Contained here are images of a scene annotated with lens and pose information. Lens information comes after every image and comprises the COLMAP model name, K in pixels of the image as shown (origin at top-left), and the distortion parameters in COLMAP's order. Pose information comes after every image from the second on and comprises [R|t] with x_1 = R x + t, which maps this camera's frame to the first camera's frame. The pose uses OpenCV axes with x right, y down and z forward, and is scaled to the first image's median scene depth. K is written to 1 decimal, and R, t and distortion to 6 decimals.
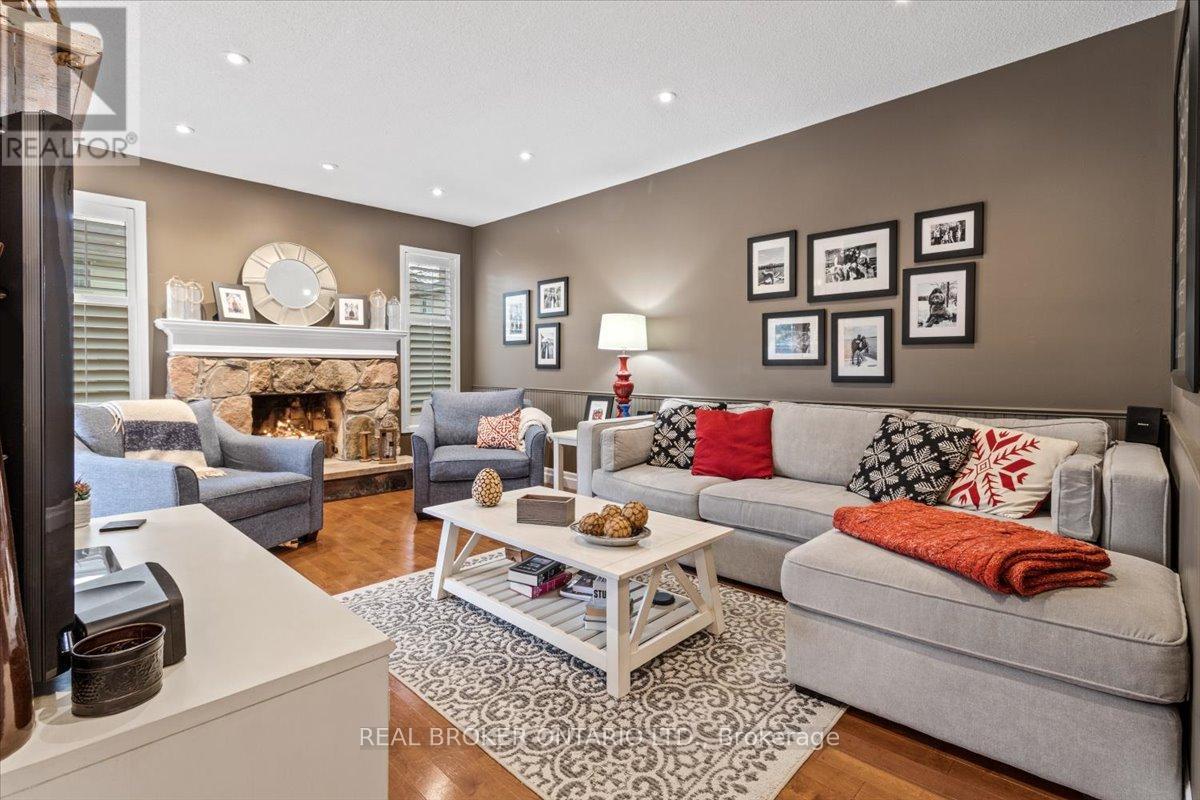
lens RADIAL K [[565.7, 0, 601.9], [0, 565.7, 376.0], [0, 0, 1]] dist [0.004145, 0.000675]
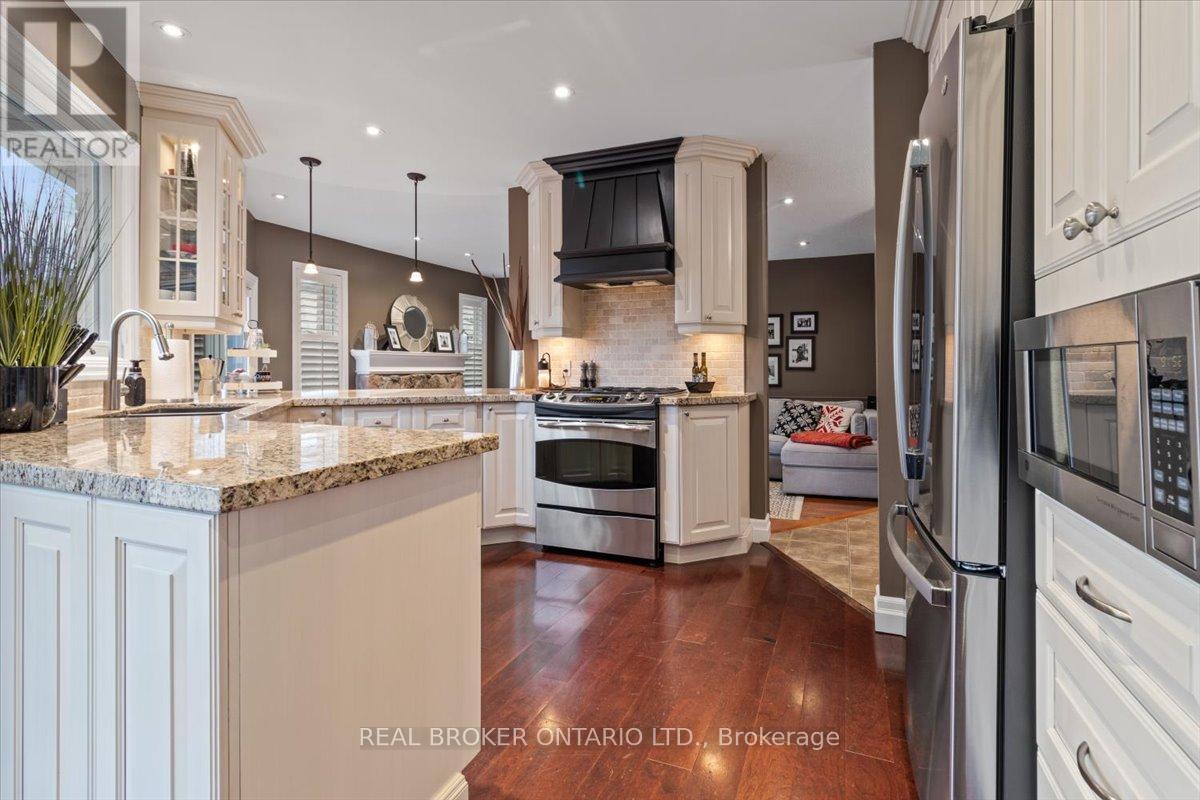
lens RADIAL K [[565.7, 0, 607.2], [0, 565.7, 368.0], [0, 0, 1]] dist [0.004145, 0.000675]
pose [[0.932998, -0.001824, 0.359877, -0.957327], [0.005516, 0.999942, -0.009232, -0.048296], [-0.359840, 0.010599, 0.932954, -0.853072]]
